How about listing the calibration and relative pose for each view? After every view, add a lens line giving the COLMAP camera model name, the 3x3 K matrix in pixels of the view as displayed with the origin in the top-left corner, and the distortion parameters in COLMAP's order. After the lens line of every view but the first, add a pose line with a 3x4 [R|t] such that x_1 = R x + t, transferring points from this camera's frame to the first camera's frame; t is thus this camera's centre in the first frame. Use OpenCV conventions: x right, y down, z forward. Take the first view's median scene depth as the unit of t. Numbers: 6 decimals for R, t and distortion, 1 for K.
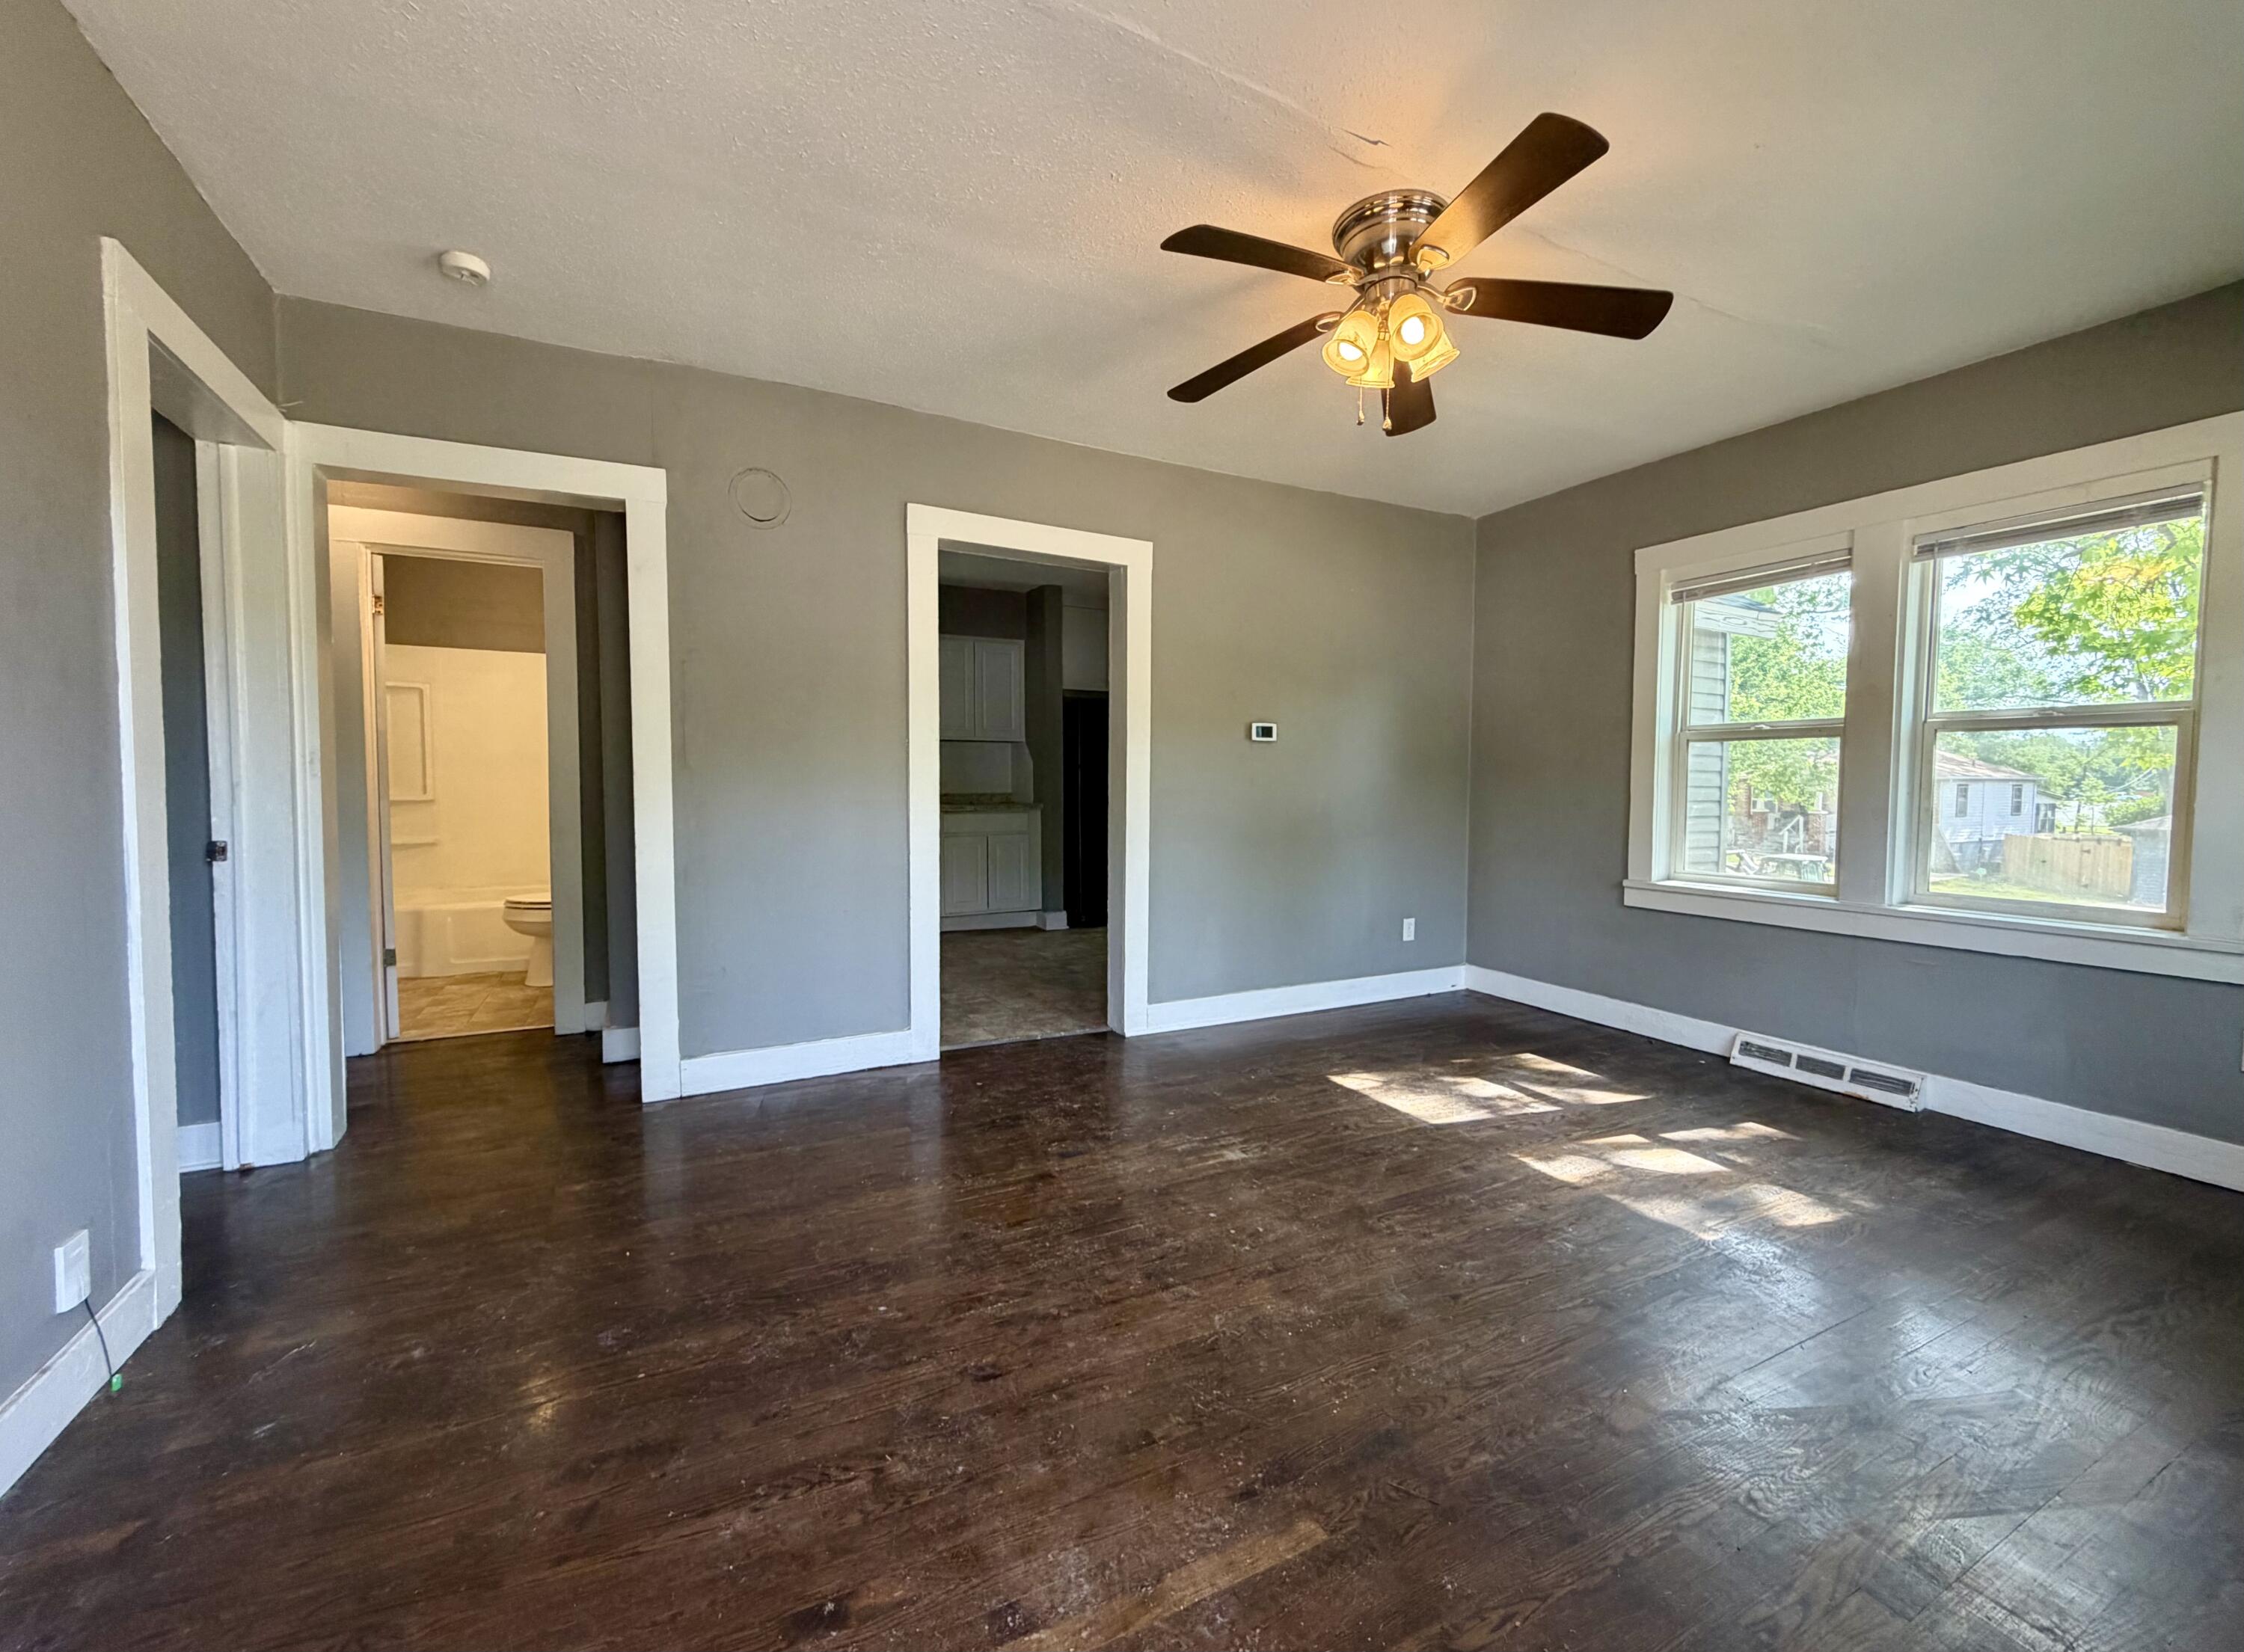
lens RADIAL K [[903.6, 0, 1123.4], [0, 903.6, 821.6], [0, 0, 1]] dist [-0.000279, 0.000174]
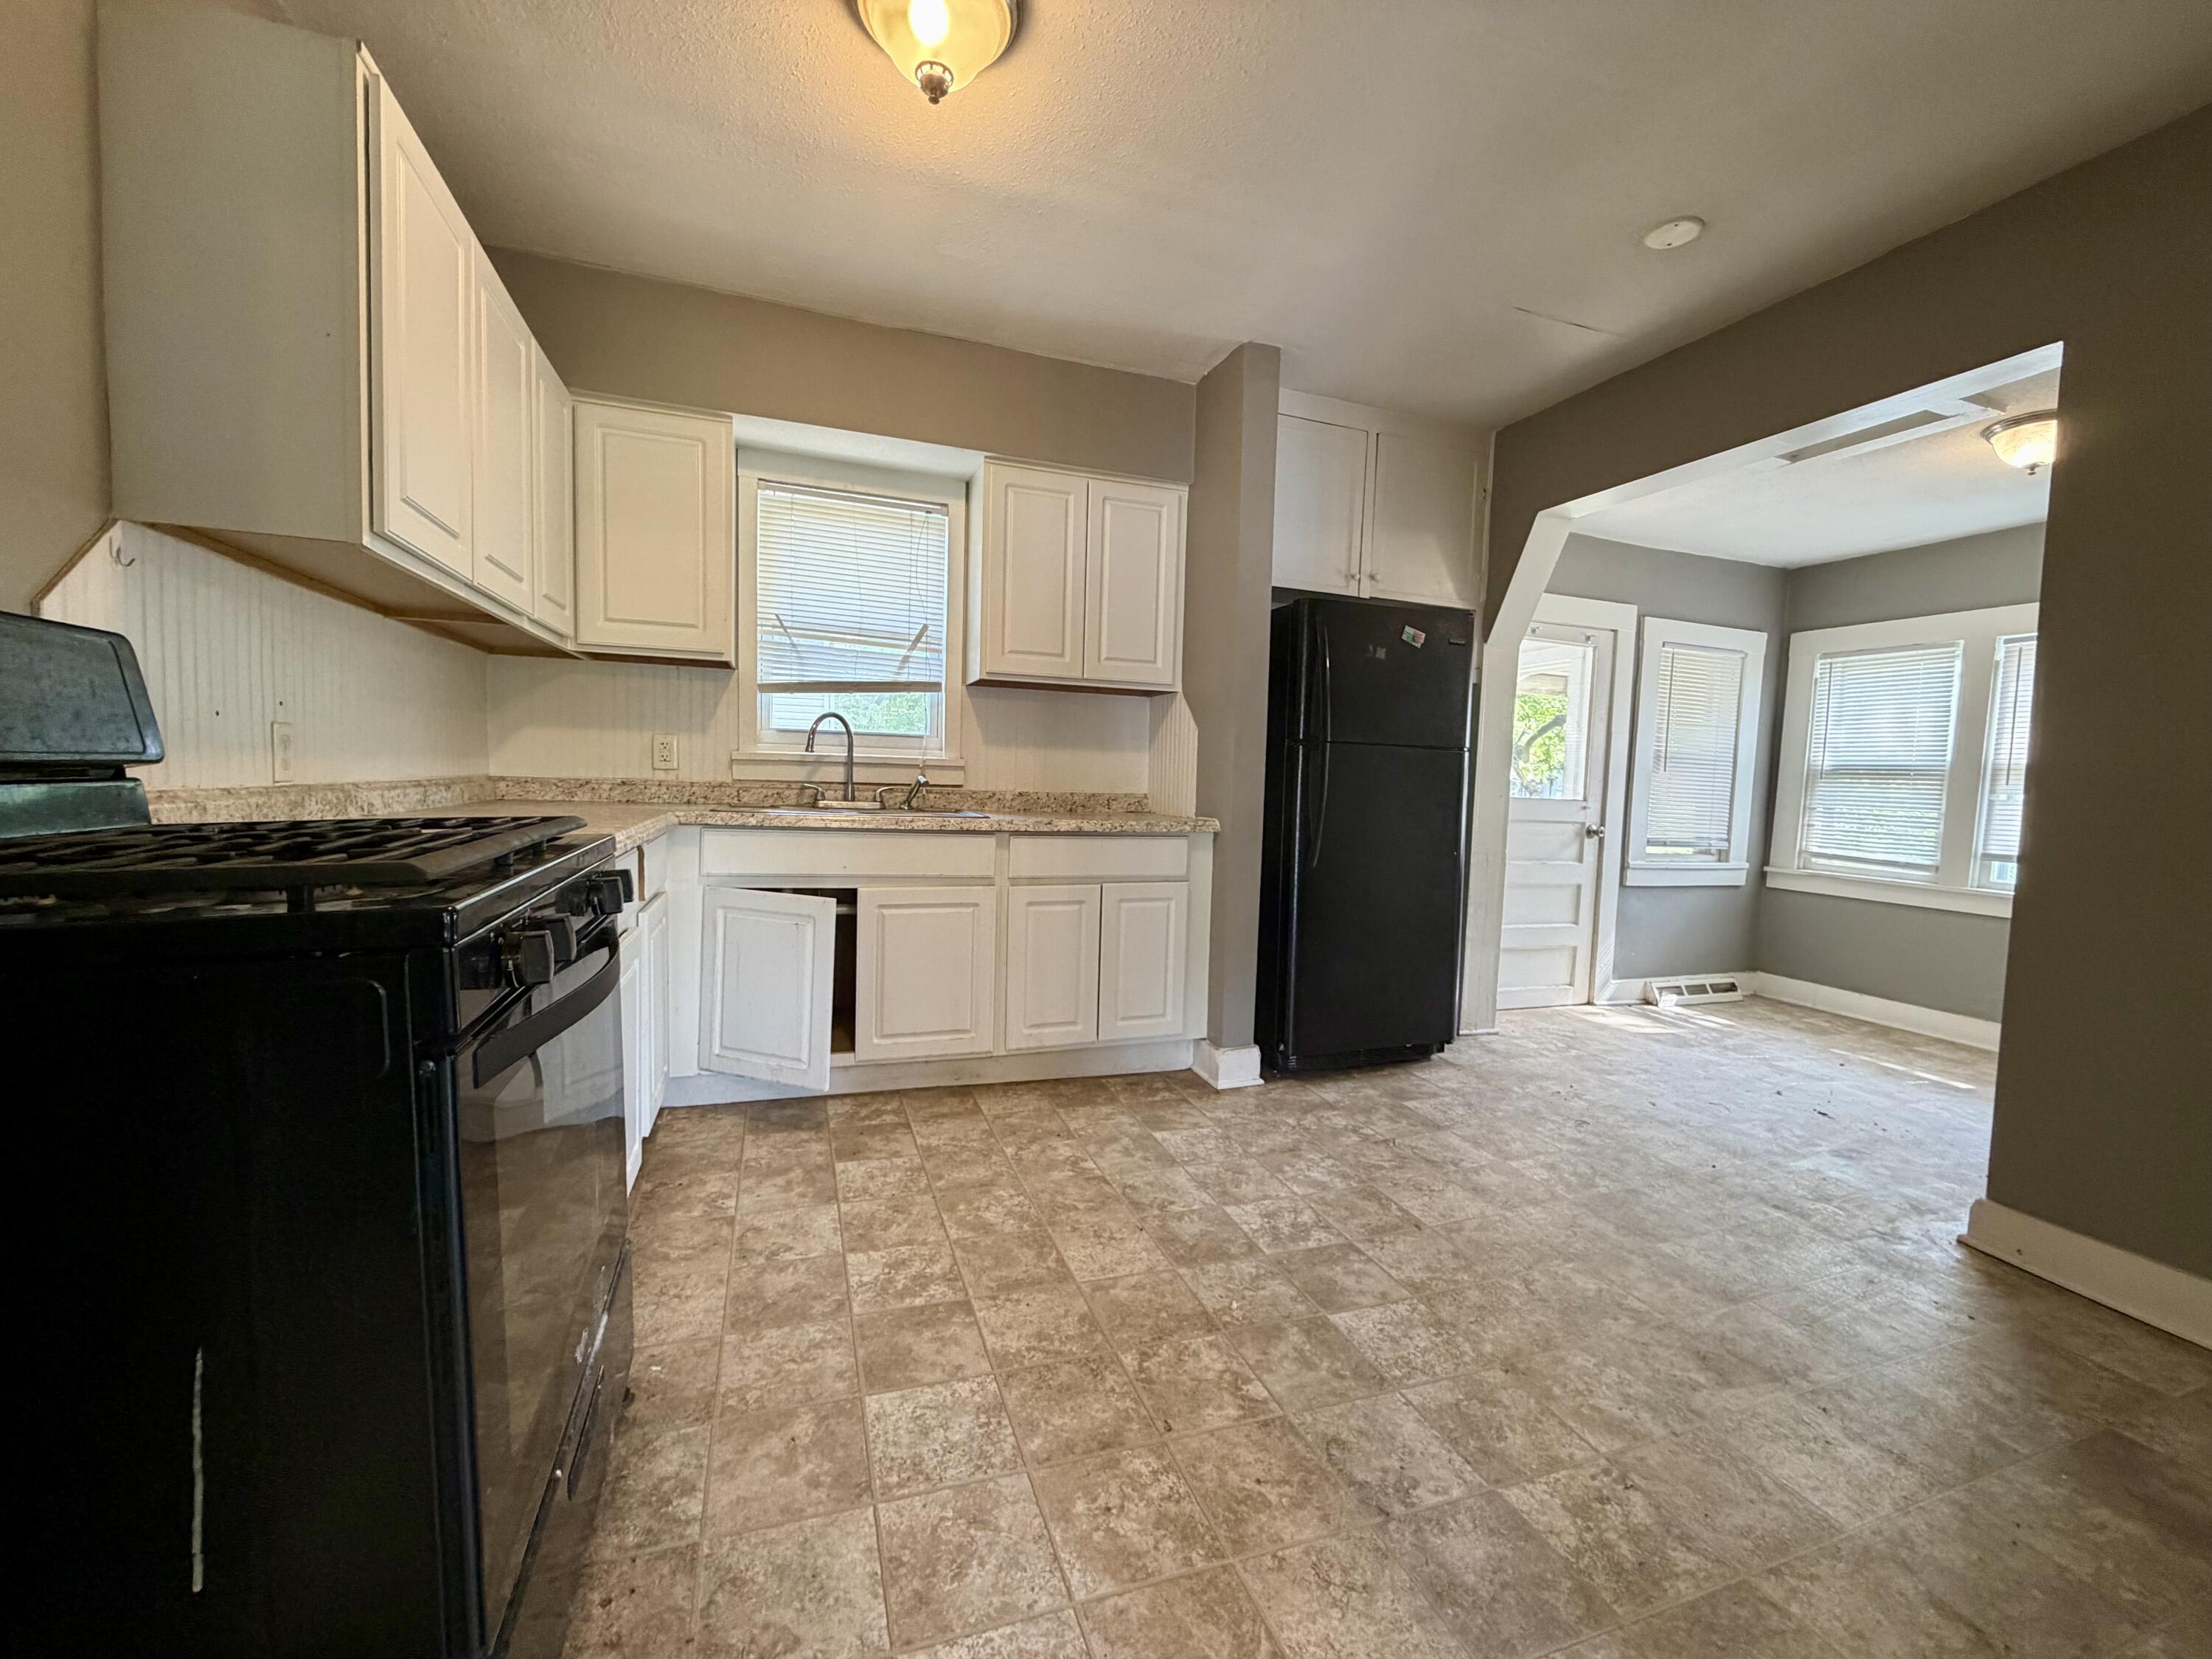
lens RADIAL K [[890.8, 0, 1104.2], [0, 890.8, 834.1], [0, 0, 1]] dist [-0.000279, 0.000174]
pose [[0.991811, 0.039431, -0.121472, -0.224936], [-0.037530, 0.999135, 0.017904, -0.045536], [0.122073, -0.013198, 0.992433, 1.286873]]
